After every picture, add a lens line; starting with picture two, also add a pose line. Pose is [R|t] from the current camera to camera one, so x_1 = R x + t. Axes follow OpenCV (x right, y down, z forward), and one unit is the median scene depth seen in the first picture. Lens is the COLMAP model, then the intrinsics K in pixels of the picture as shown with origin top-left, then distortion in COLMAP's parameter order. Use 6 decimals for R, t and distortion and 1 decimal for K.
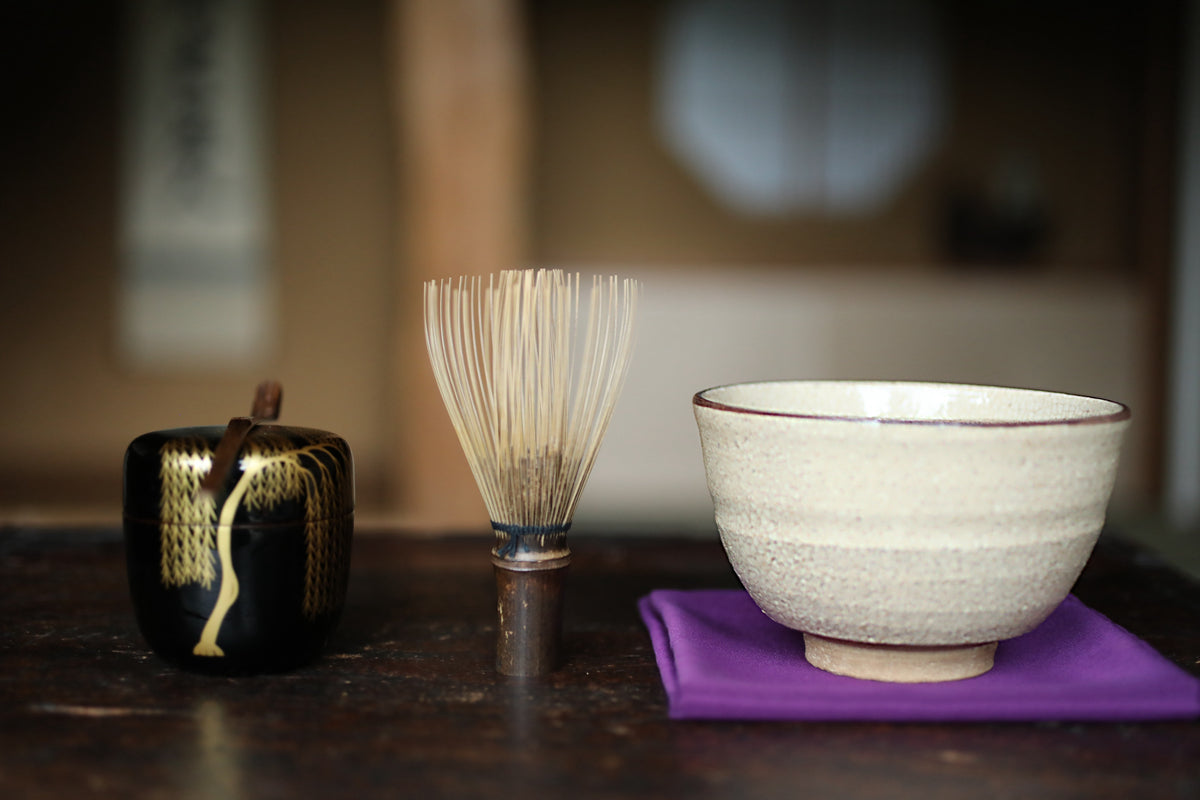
lens RADIAL K [[1842.6, 0, 600.0], [0, 1842.6, 400.0], [0, 0, 1]] dist [-0.026936, 0.089244]
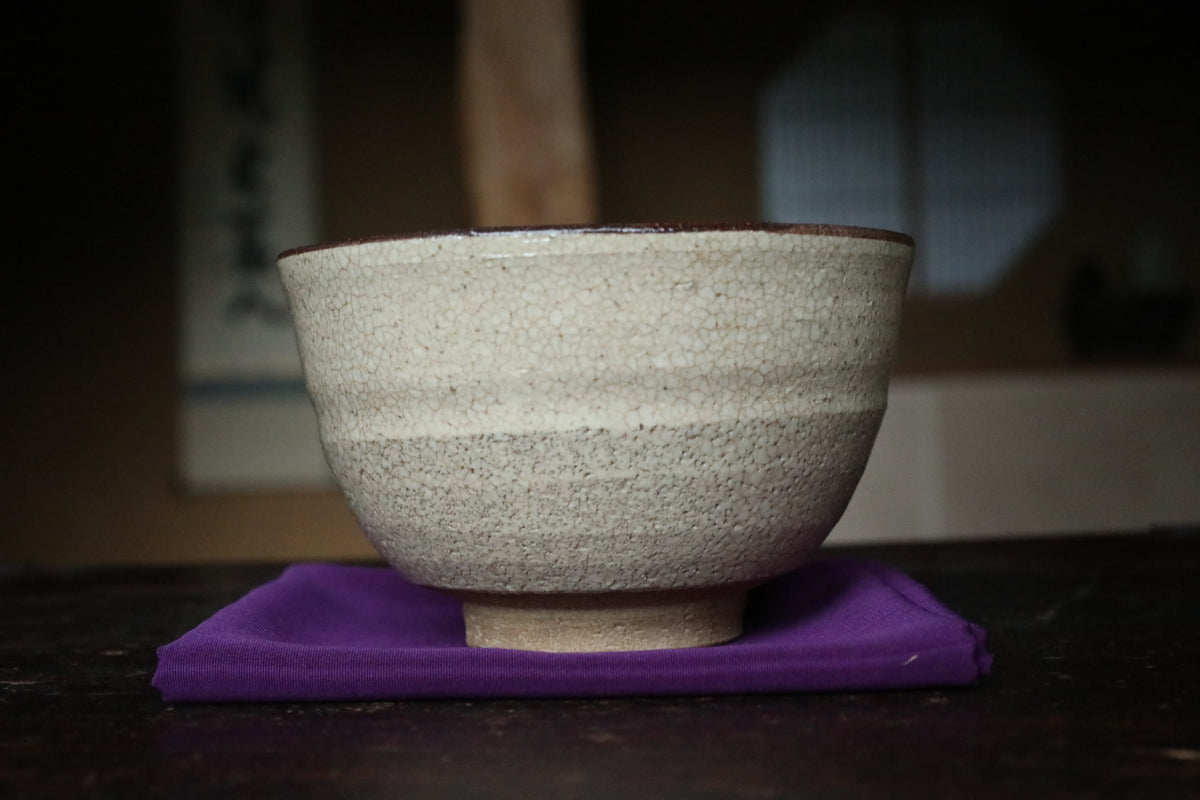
lens RADIAL K [[1842.6, 0, 600.0], [0, 1842.6, 400.0], [0, 0, 1]] dist [-0.026936, 0.089244]
pose [[0.996279, -0.041127, -0.075735, 0.235990], [0.034743, 0.995880, -0.083759, 0.121621], [0.078868, 0.080816, 0.993604, 0.348391]]
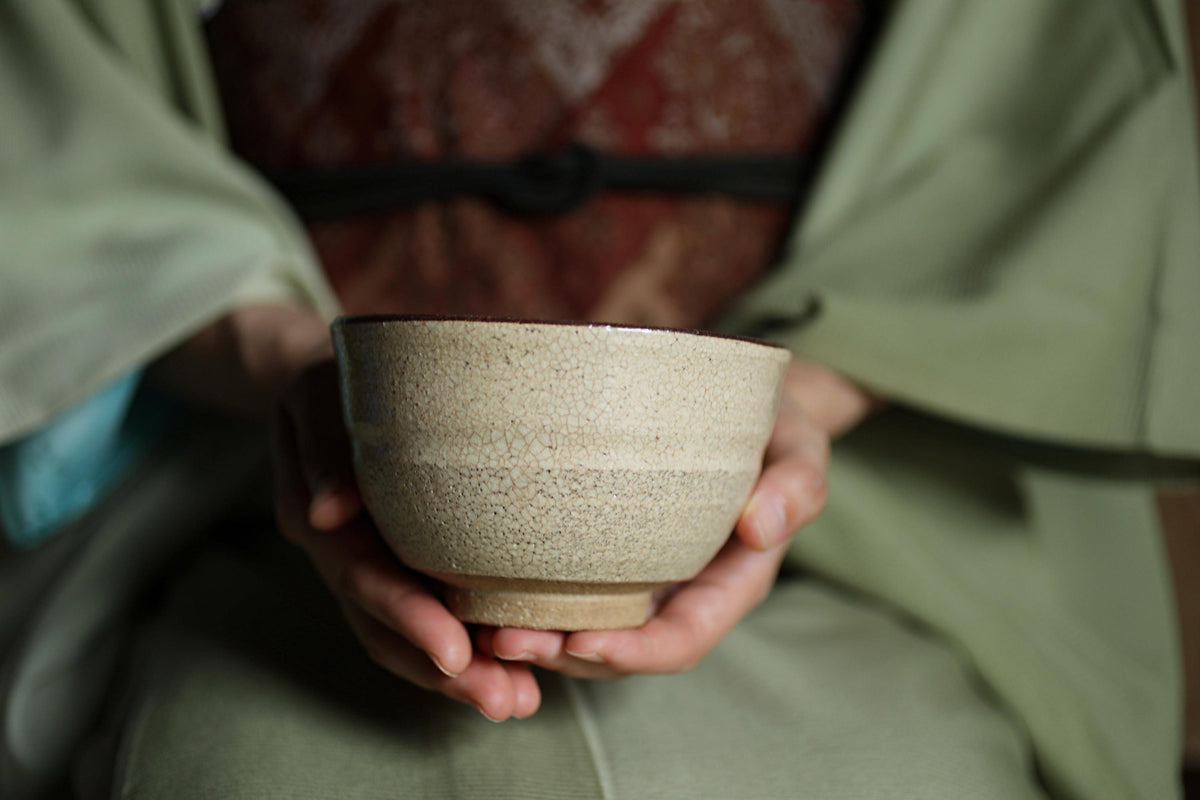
lens RADIAL K [[1842.6, 0, 600.0], [0, 1842.6, 400.0], [0, 0, 1]] dist [-0.026936, 0.089244]
pose [[0.663715, 0.042344, 0.746786, -0.561353], [0.023399, 0.996732, -0.077313, 0.113874], [-0.747619, 0.068788, 0.660556, 0.396322]]
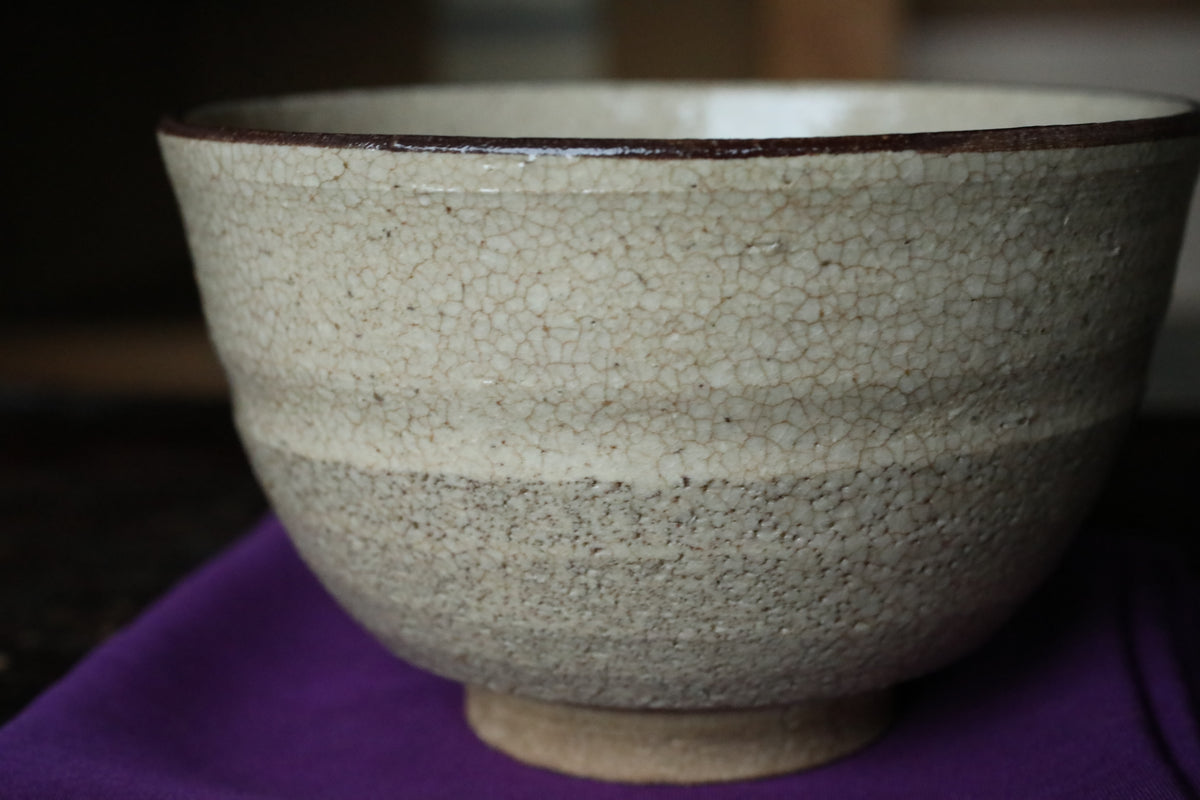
lens RADIAL K [[2025.5, 0, 600.0], [0, 2025.5, 400.0], [0, 0, 1]] dist [-0.015847, 0.129603]
pose [[0.973324, 0.017519, -0.228767, 0.277312], [0.005096, 0.995184, 0.097893, 0.022712], [0.229380, -0.096448, 0.968547, 0.582883]]
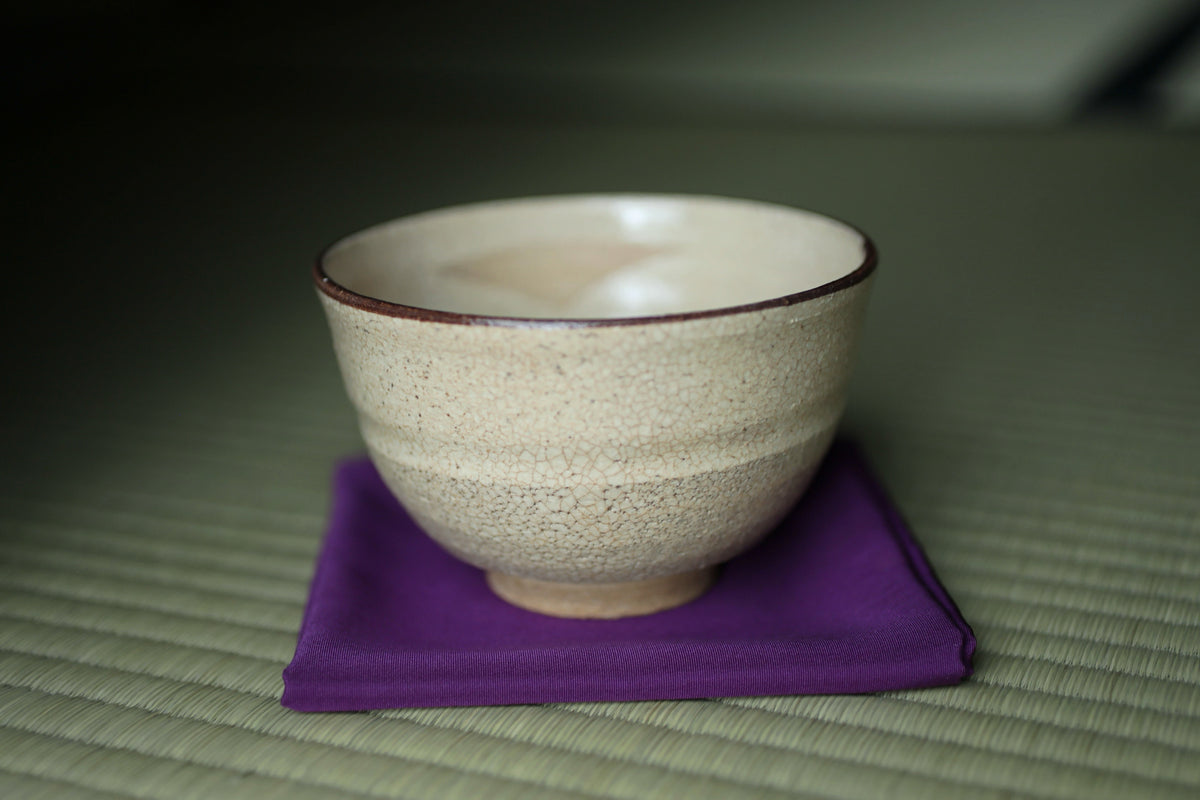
lens RADIAL K [[1842.6, 0, 600.0], [0, 1842.6, 400.0], [0, 0, 1]] dist [-0.026936, 0.089244]
pose [[0.612110, -0.265238, 0.744963, -0.453981], [0.108596, 0.961340, 0.253048, -0.144696], [-0.783281, -0.073993, 0.617249, 0.561585]]
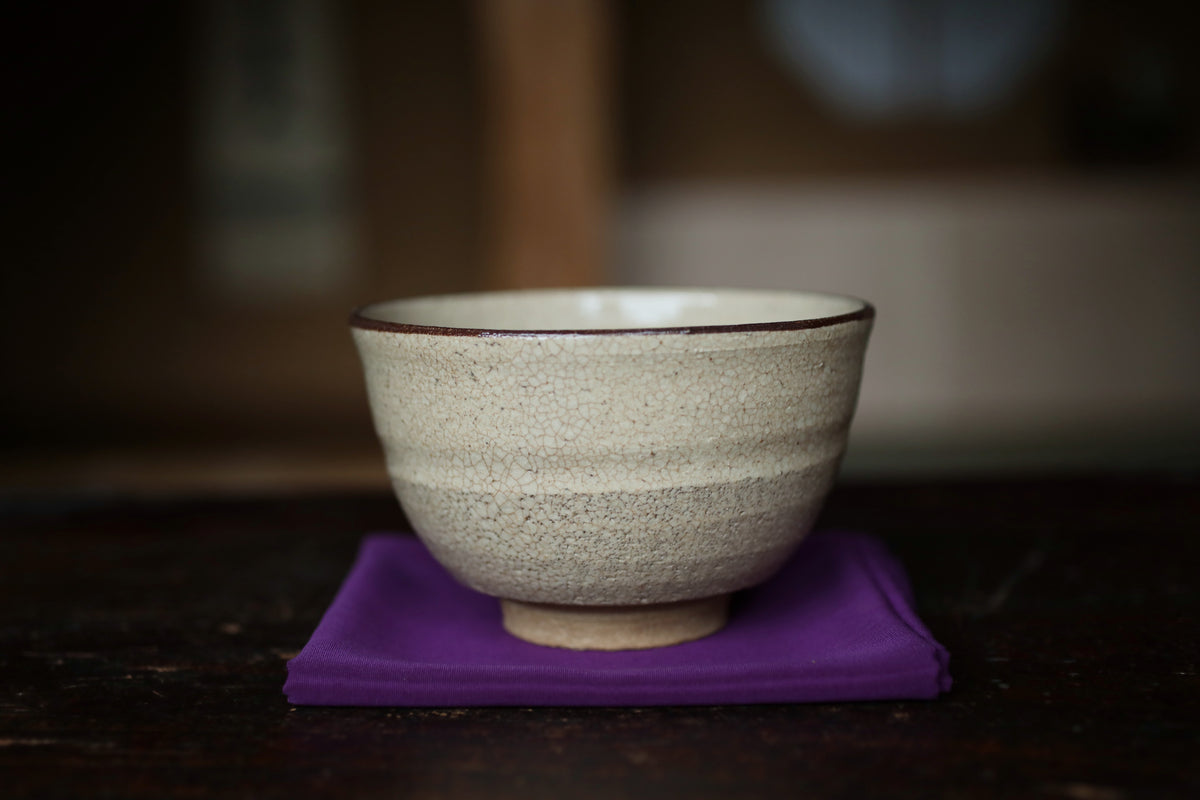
lens RADIAL K [[1842.6, 0, 600.0], [0, 1842.6, 400.0], [0, 0, 1]] dist [-0.026936, 0.089244]
pose [[0.871010, -0.091453, 0.482677, -0.260227], [0.075882, 0.995774, 0.051737, -0.002491], [-0.485369, -0.008437, 0.874269, 0.300296]]
